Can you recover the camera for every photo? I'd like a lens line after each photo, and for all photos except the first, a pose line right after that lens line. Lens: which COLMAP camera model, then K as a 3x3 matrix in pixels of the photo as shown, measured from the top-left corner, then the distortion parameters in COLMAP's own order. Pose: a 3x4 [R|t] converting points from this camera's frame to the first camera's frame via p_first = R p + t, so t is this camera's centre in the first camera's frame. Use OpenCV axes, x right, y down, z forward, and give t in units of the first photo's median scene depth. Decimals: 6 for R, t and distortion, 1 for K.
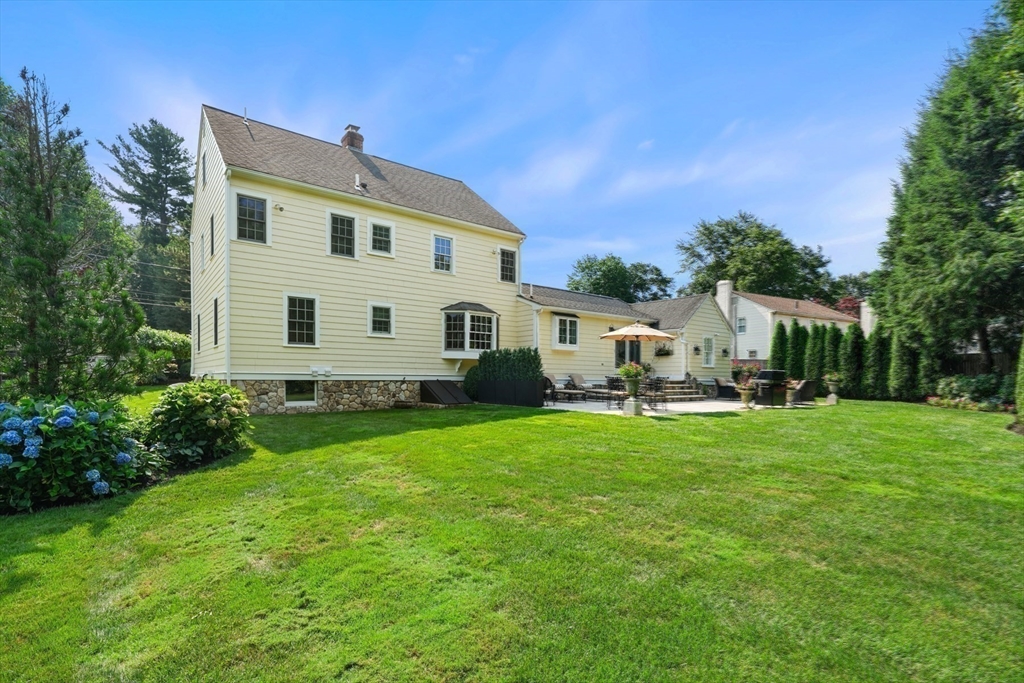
lens RADIAL K [[488.8, 0, 510.8], [0, 488.8, 378.0], [0, 0, 1]] dist [-0.001256, -0.000192]
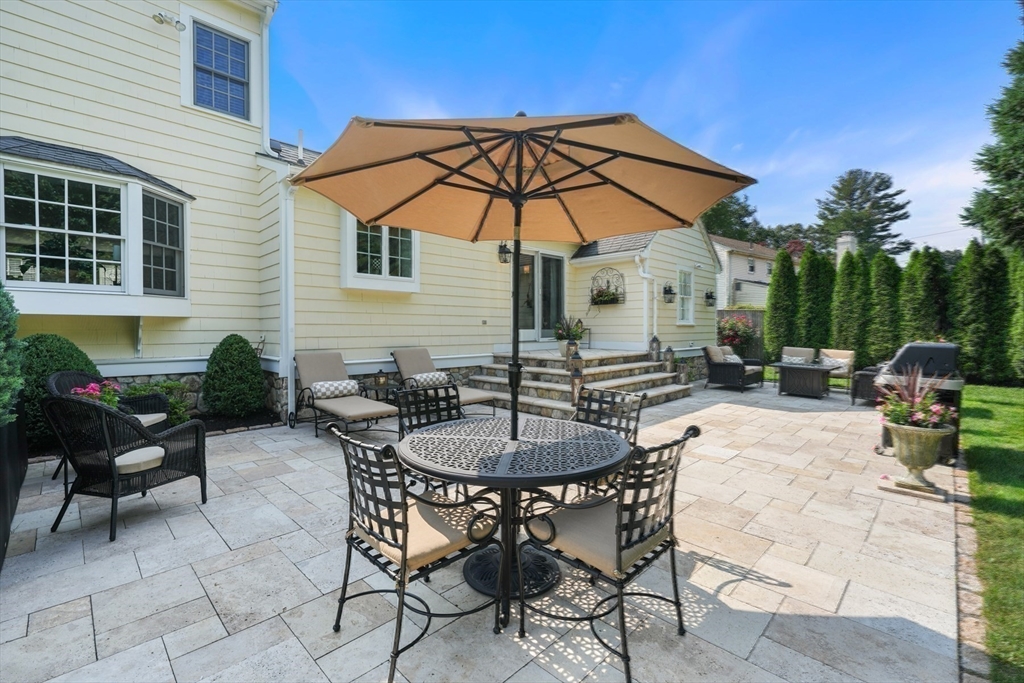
lens RADIAL K [[444.0, 0, 513.5], [0, 444.0, 333.4], [0, 0, 1]] dist [0.000233, 0.000181]
pose [[0.992001, -0.010713, 0.125774, 0.160131], [0.008837, 0.999841, 0.015465, -0.023649], [-0.125920, -0.014230, 0.991938, 0.563766]]
